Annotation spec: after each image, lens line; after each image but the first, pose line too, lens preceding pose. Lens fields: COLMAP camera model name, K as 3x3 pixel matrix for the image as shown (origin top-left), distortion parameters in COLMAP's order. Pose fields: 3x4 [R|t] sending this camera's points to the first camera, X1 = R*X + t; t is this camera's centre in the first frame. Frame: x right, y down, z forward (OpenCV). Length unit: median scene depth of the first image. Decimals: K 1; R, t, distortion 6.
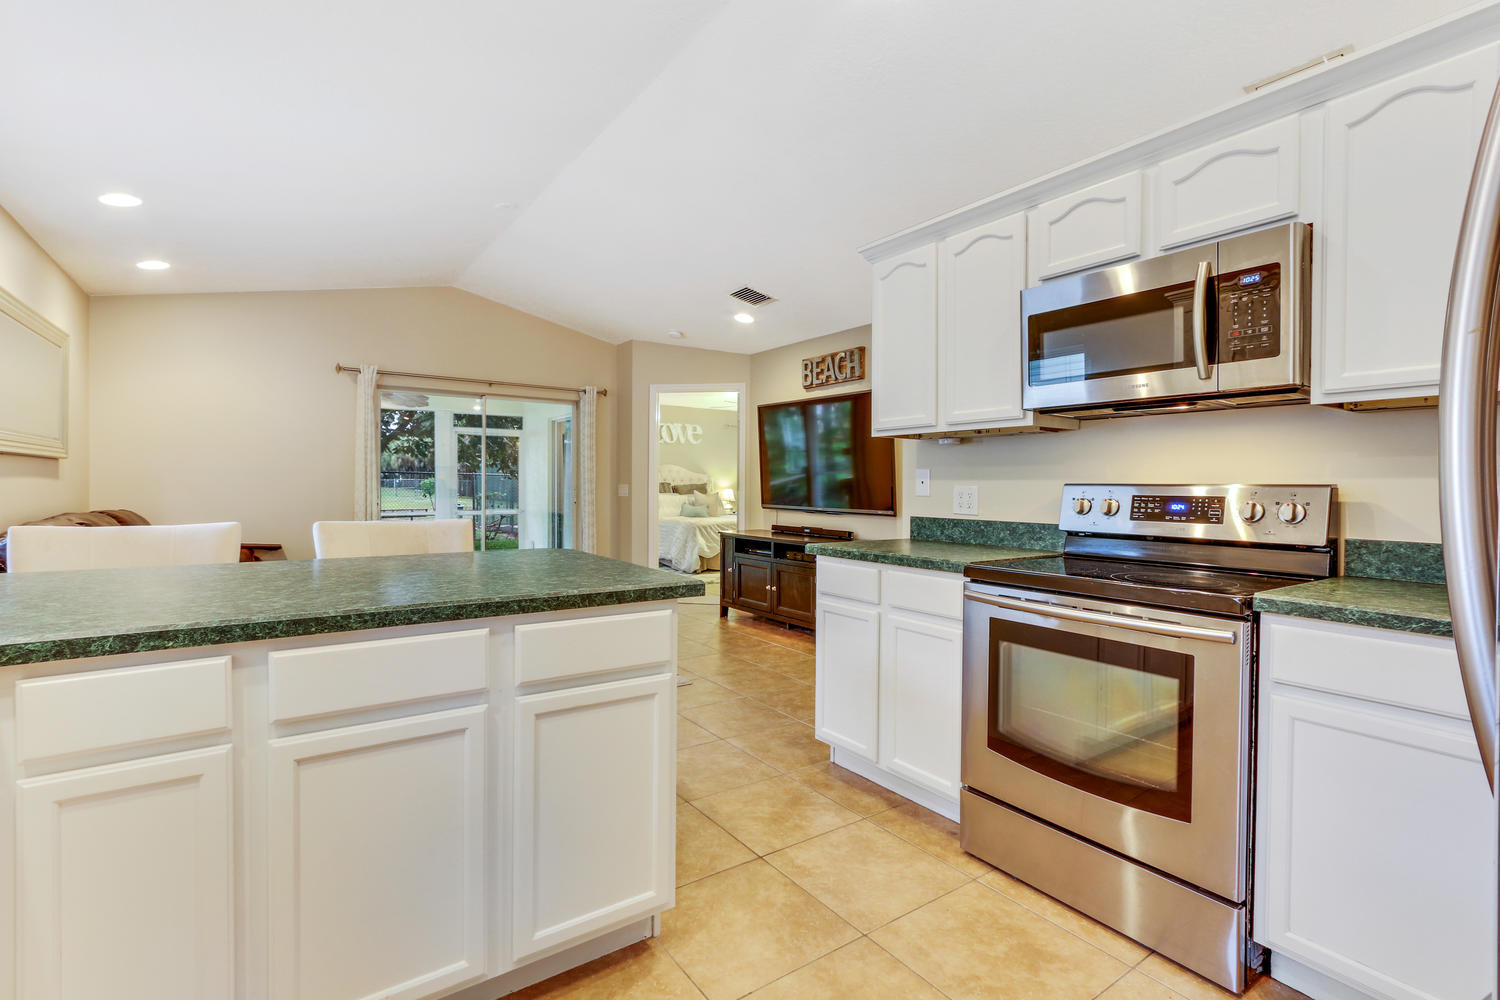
lens RADIAL K [[695.8, 0, 753.6], [0, 695.8, 482.3], [0, 0, 1]] dist [0.001898, -0.000195]
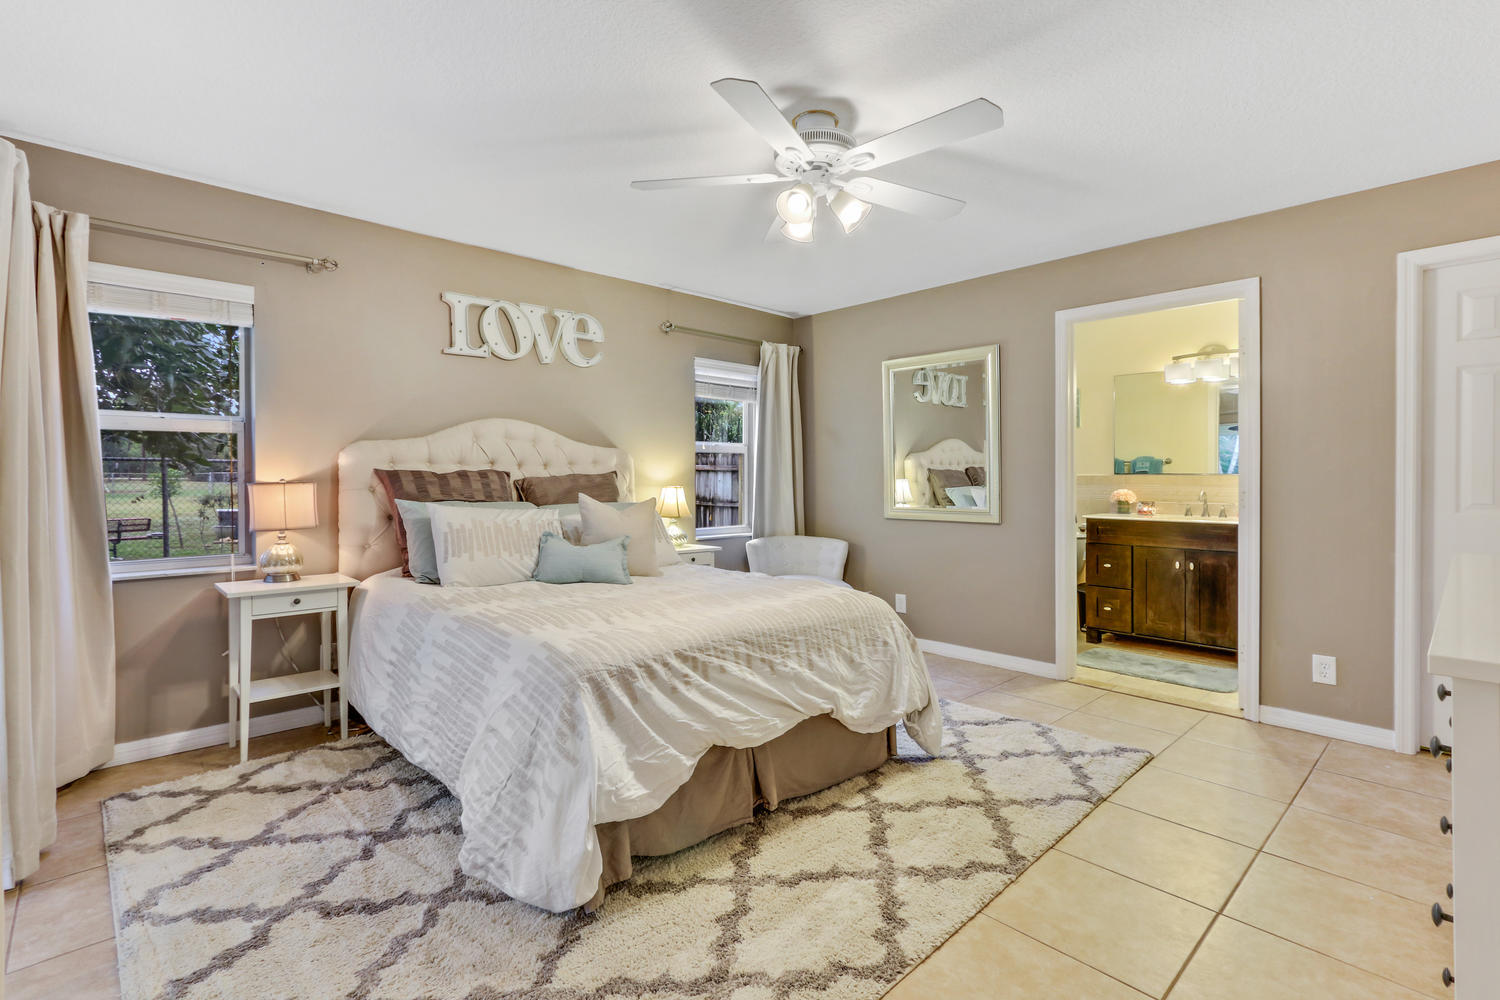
lens RADIAL K [[695.8, 0, 753.6], [0, 695.8, 482.3], [0, 0, 1]] dist [0.001898, -0.000195]
pose [[0.990300, -0.013041, 0.138333, -0.049757], [0.012456, 0.999909, 0.005095, 0.005976], [-0.138387, -0.003322, 0.990373, 0.661053]]
